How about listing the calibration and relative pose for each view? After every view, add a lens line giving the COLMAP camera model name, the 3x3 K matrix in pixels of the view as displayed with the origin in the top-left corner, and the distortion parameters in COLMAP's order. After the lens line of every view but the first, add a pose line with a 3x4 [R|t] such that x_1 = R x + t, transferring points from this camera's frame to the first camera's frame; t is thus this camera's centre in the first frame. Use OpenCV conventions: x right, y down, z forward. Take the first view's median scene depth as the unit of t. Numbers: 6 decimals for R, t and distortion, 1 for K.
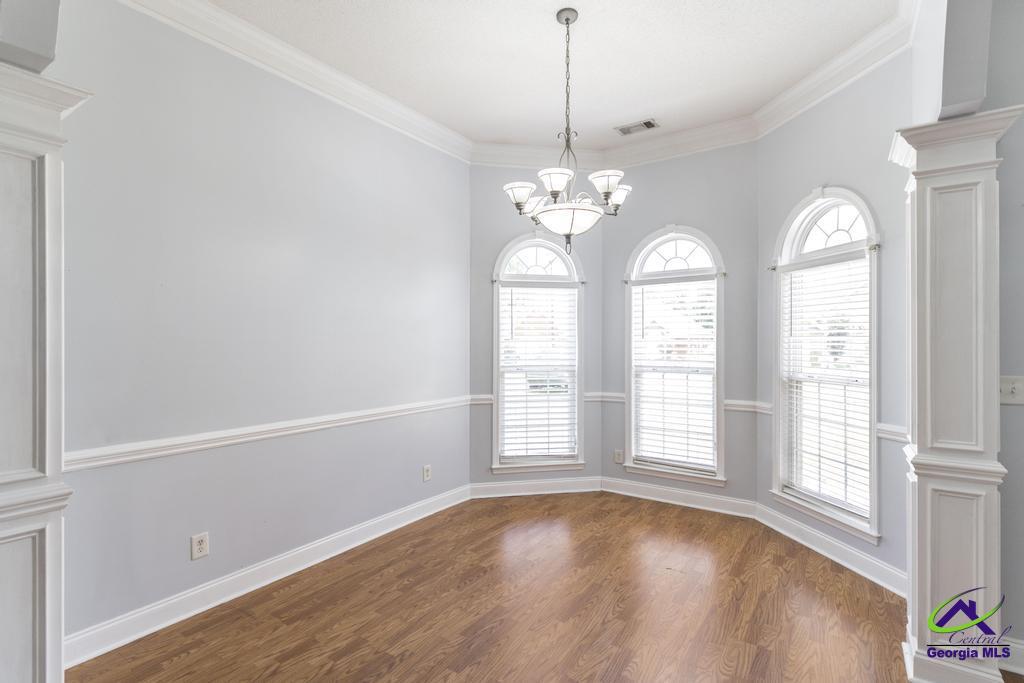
lens RADIAL K [[483.4, 0, 487.5], [0, 483.4, 337.1], [0, 0, 1]] dist [-0.003481, -0.002564]
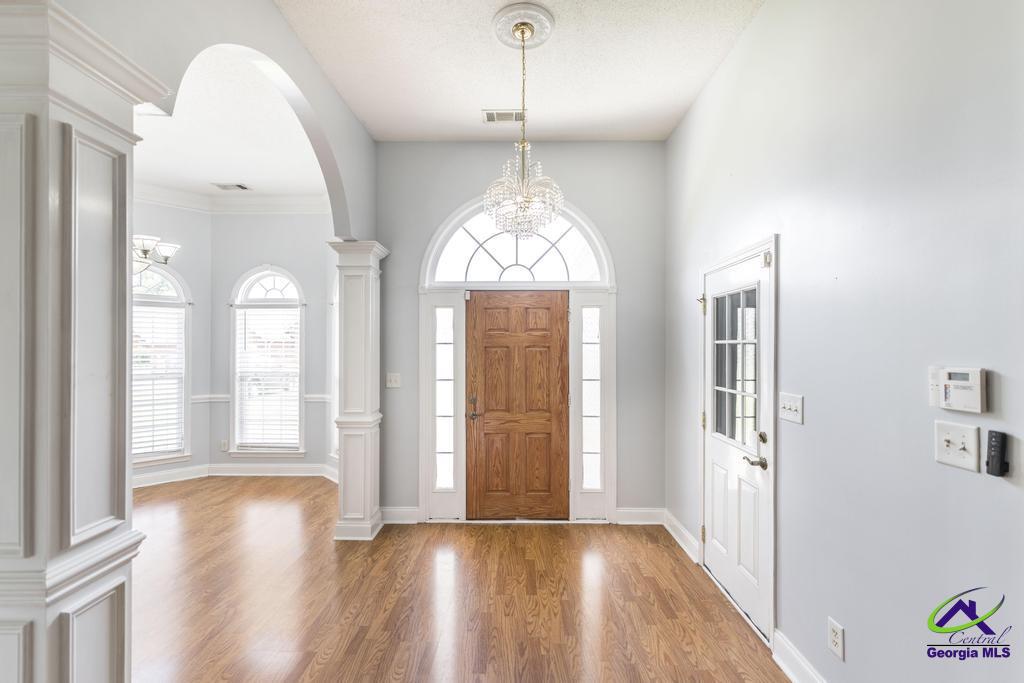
lens RADIAL K [[449.7, 0, 515.8], [0, 449.7, 345.1], [0, 0, 1]] dist [0.003181, -0.000480]
pose [[0.821519, 0.006428, 0.570145, 0.227823], [-0.004849, 0.999979, -0.004287, -0.009665], [-0.570160, 0.000757, 0.821533, -0.380490]]
